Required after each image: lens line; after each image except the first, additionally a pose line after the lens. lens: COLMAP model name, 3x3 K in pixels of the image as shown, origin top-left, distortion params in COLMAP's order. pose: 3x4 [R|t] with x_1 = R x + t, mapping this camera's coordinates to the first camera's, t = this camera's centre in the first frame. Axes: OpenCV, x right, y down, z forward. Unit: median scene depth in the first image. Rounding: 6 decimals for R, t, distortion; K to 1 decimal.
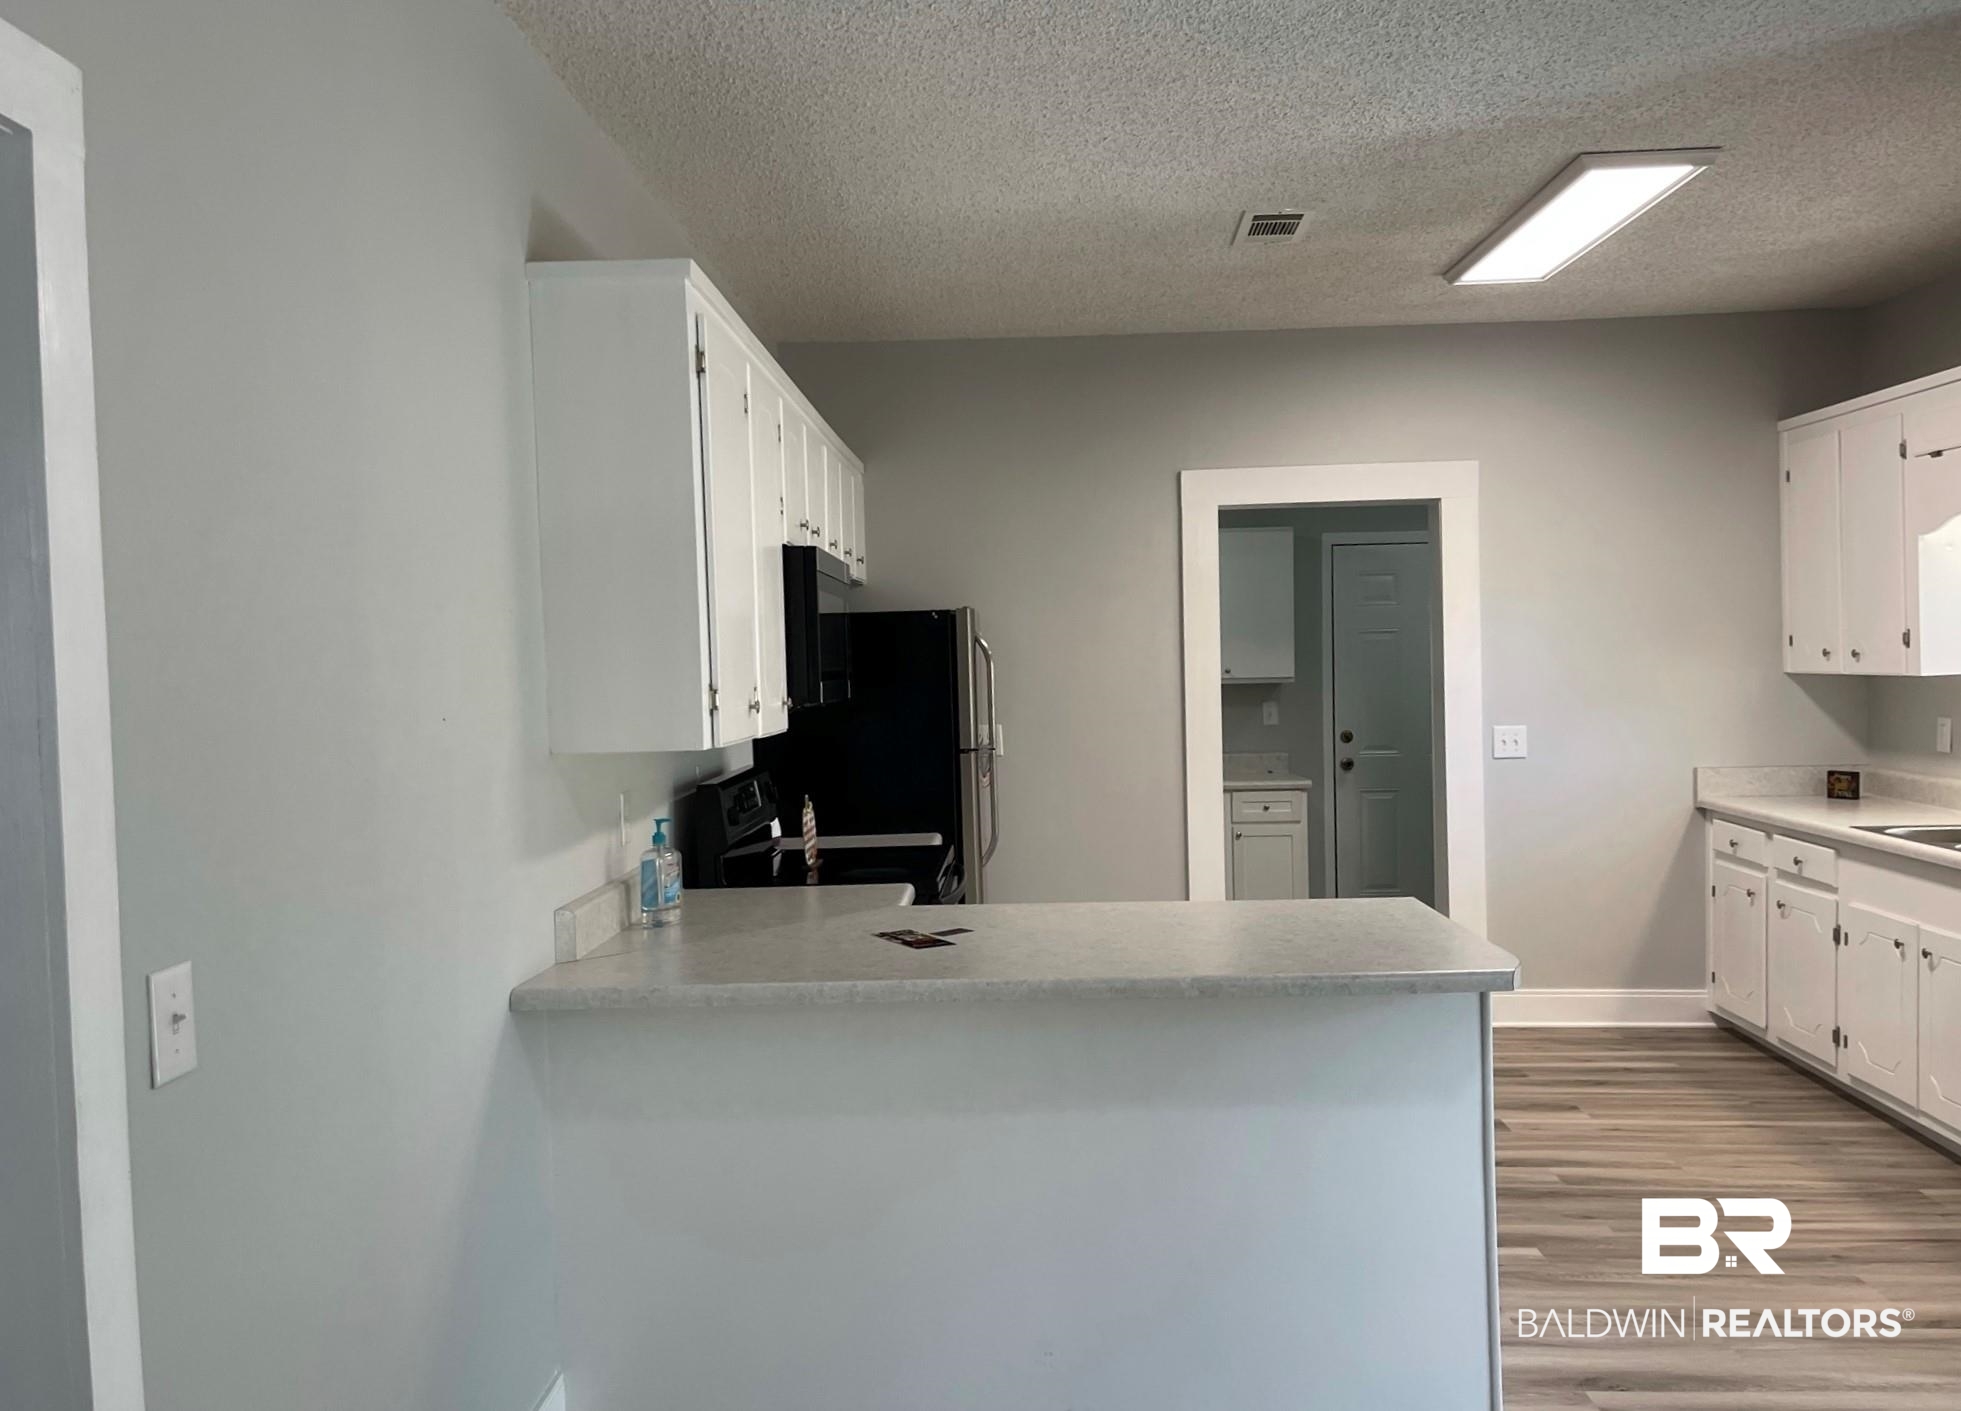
lens RADIAL K [[1558.6, 0, 950.3], [0, 1558.6, 716.7], [0, 0, 1]] dist [0.099754, -0.129999]
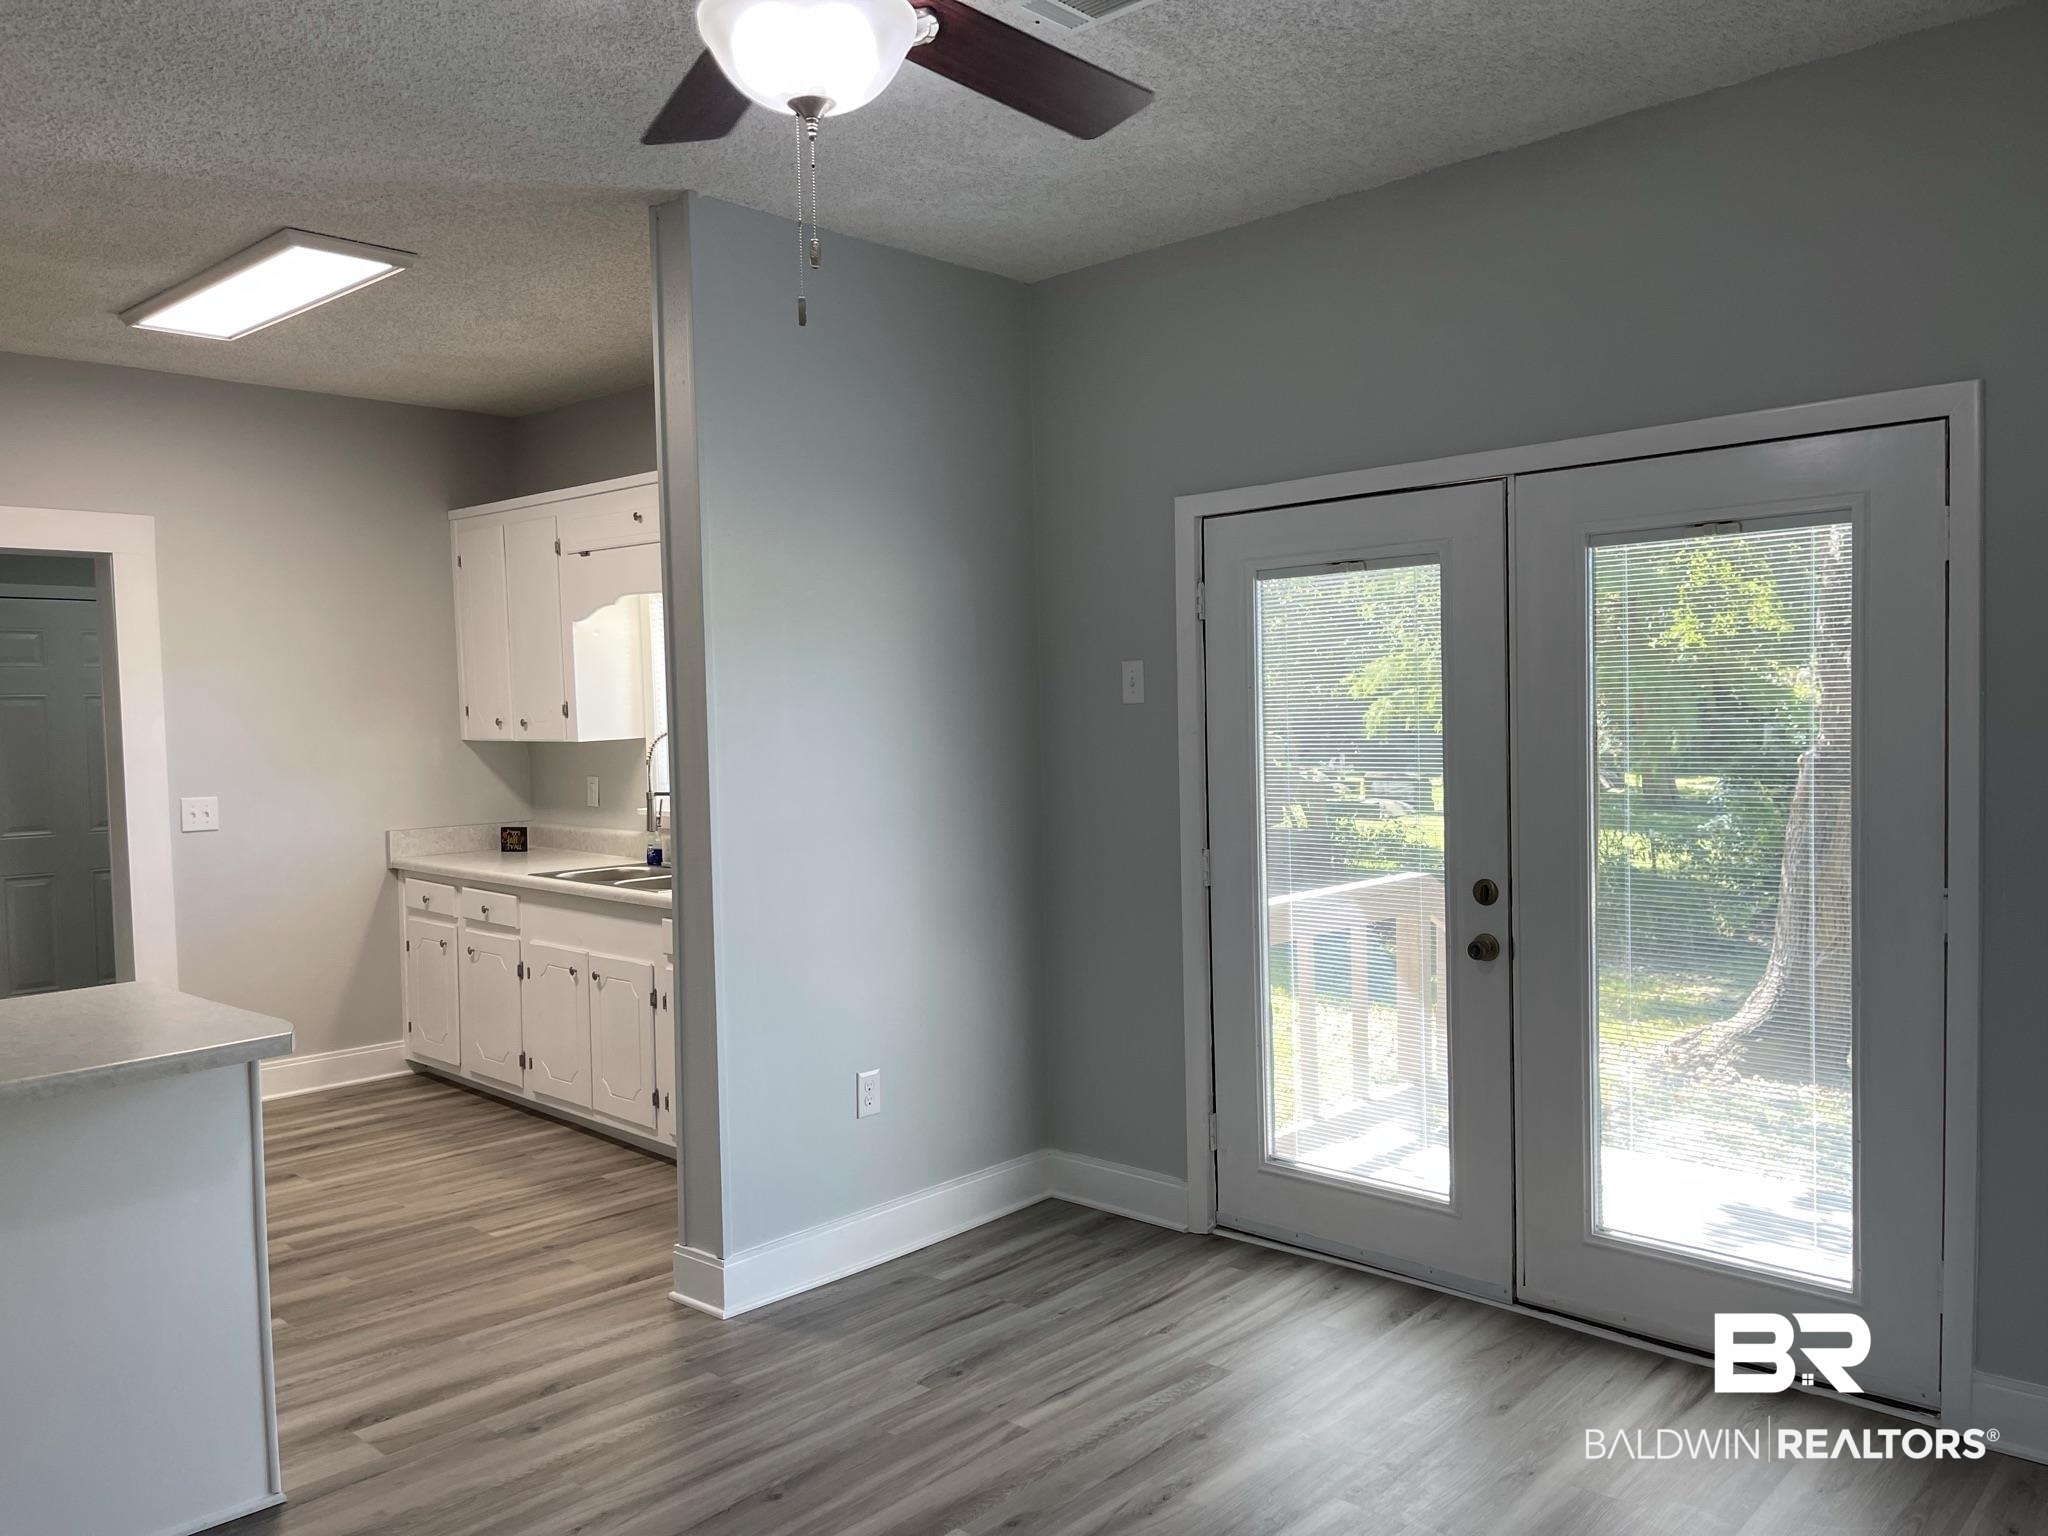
lens RADIAL K [[1561.5, 0, 1028.9], [0, 1561.5, 773.1], [0, 0, 1]] dist [0.083567, -0.110507]
pose [[0.652499, -0.023144, 0.757436, -0.052119], [0.030420, 0.999528, 0.004335, 0.002646], [-0.757179, 0.020213, 0.652895, -0.010440]]
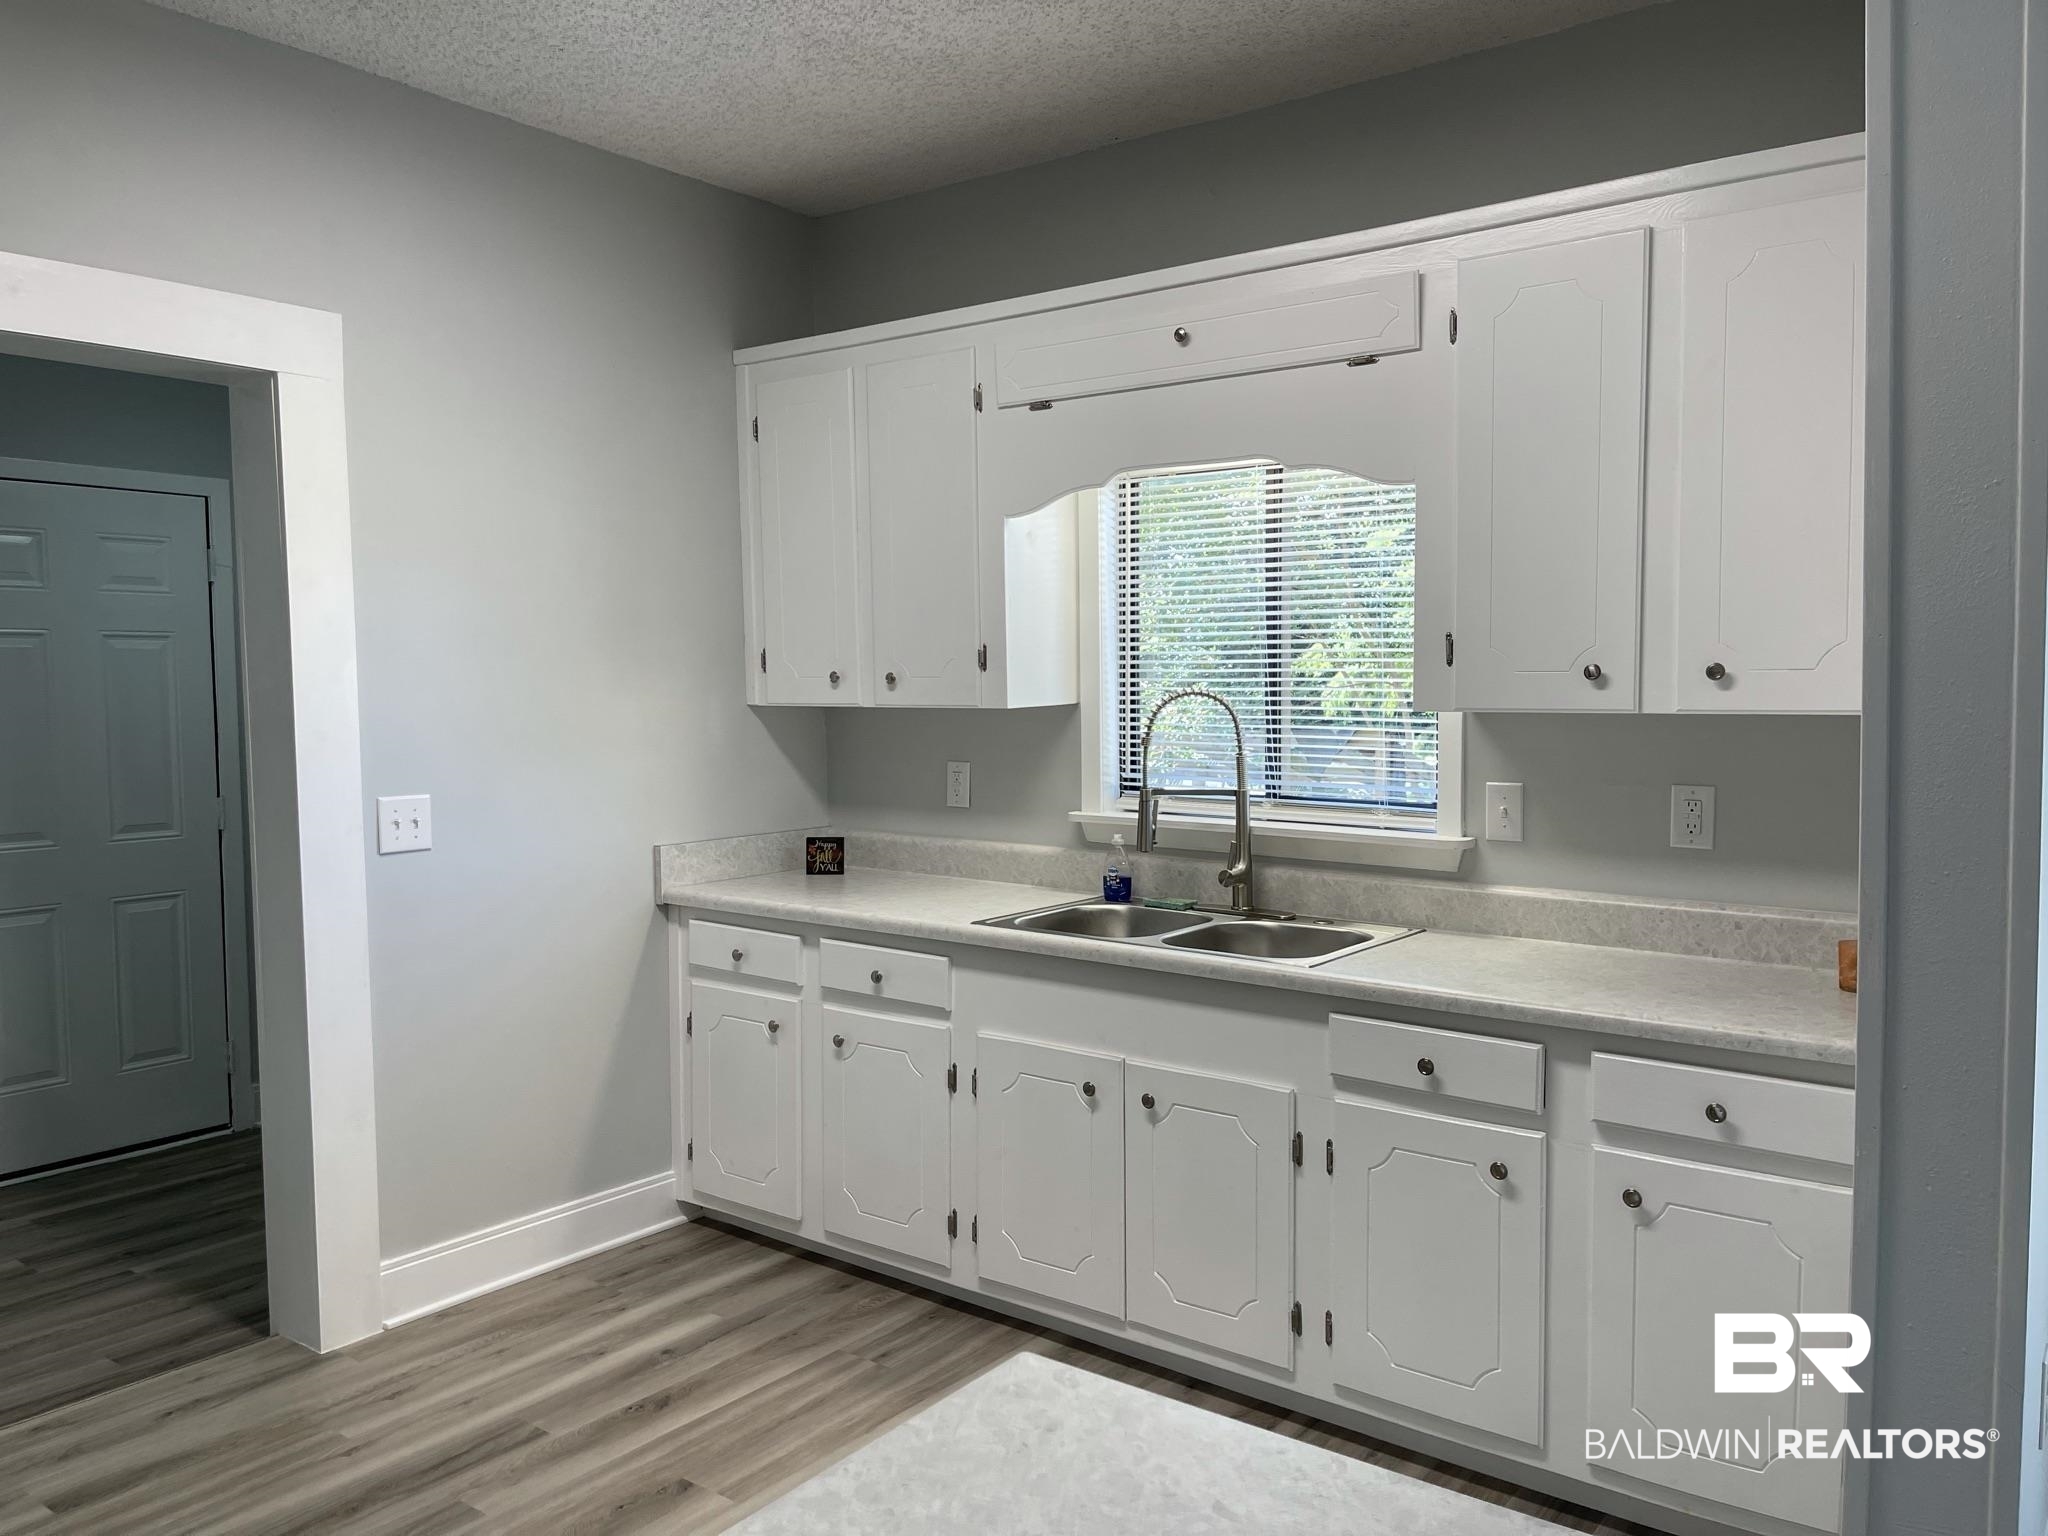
lens RADIAL K [[1567.9, 0, 1024.0], [0, 1567.9, 768.0], [0, 0, 1]] dist [0.086896, -0.121022]
pose [[0.565608, -0.029829, 0.824135, 0.010167], [0.023535, 0.999522, 0.020025, -0.012249], [-0.824339, 0.008069, 0.566040, 0.579007]]
